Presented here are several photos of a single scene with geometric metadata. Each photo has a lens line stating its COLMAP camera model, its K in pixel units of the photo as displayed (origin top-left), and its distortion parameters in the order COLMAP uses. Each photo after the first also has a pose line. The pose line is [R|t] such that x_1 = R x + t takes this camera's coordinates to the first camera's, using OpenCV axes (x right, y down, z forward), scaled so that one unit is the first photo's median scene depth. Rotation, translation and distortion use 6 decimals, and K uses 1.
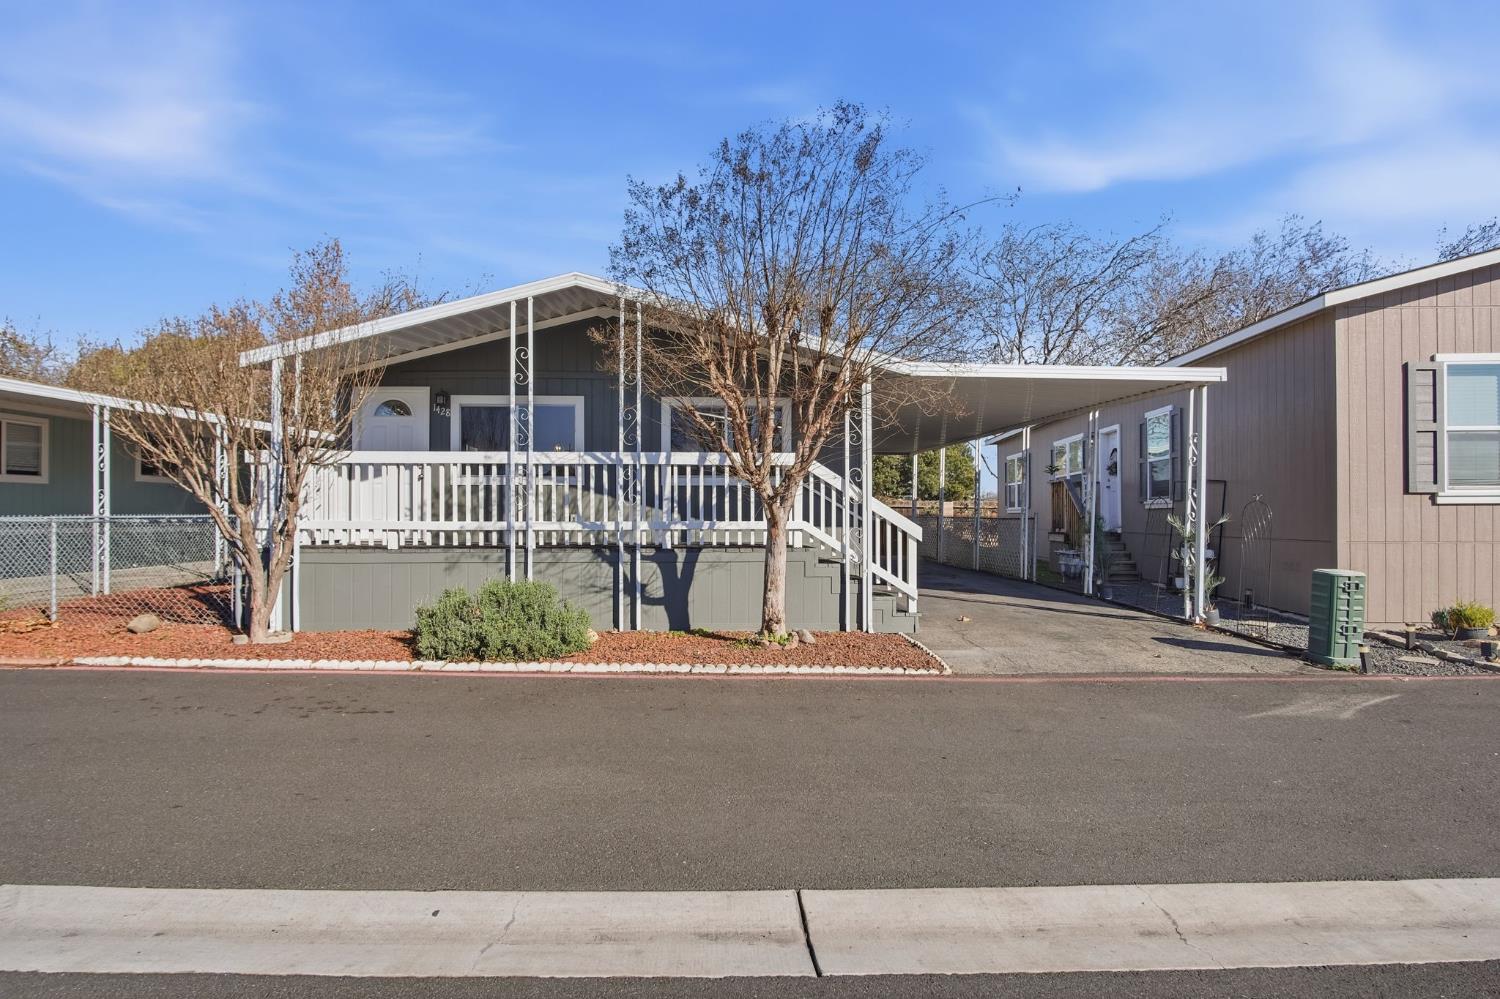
lens RADIAL K [[826.6, 0, 746.3], [0, 826.6, 494.0], [0, 0, 1]] dist [-0.023833, 0.001394]
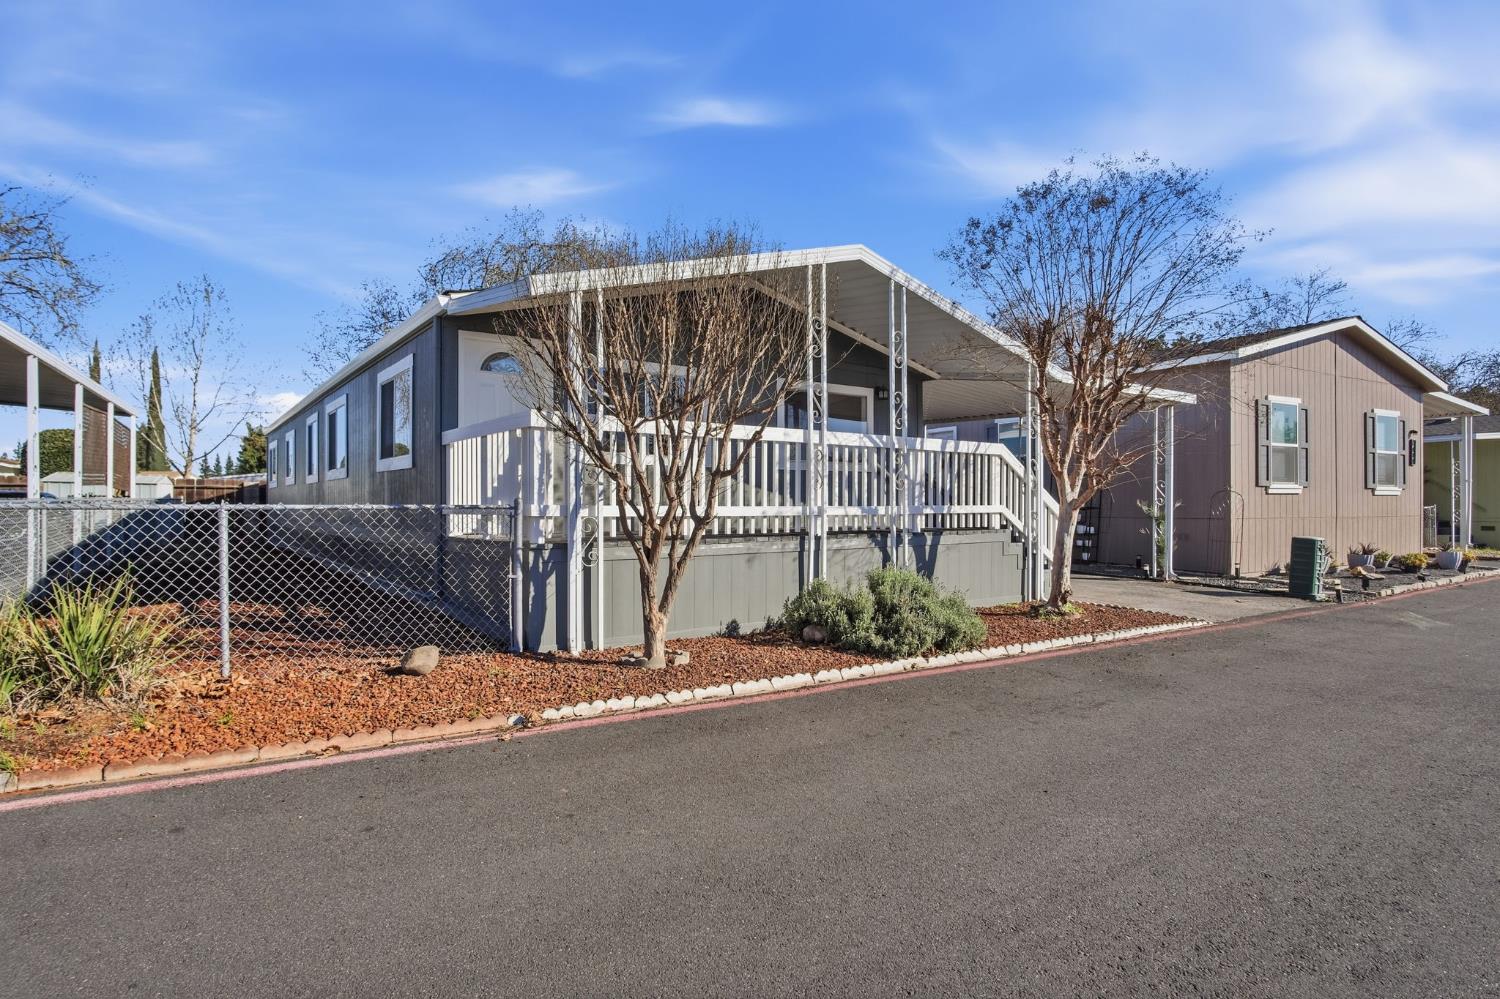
lens RADIAL K [[826.6, 0, 746.3], [0, 826.6, 494.0], [0, 0, 1]] dist [-0.023833, 0.001394]
pose [[0.831481, 0.005581, 0.555525, -0.842839], [-0.012144, 0.999893, 0.008132, 0.013092], [-0.555420, -0.013508, 0.831460, 0.274916]]
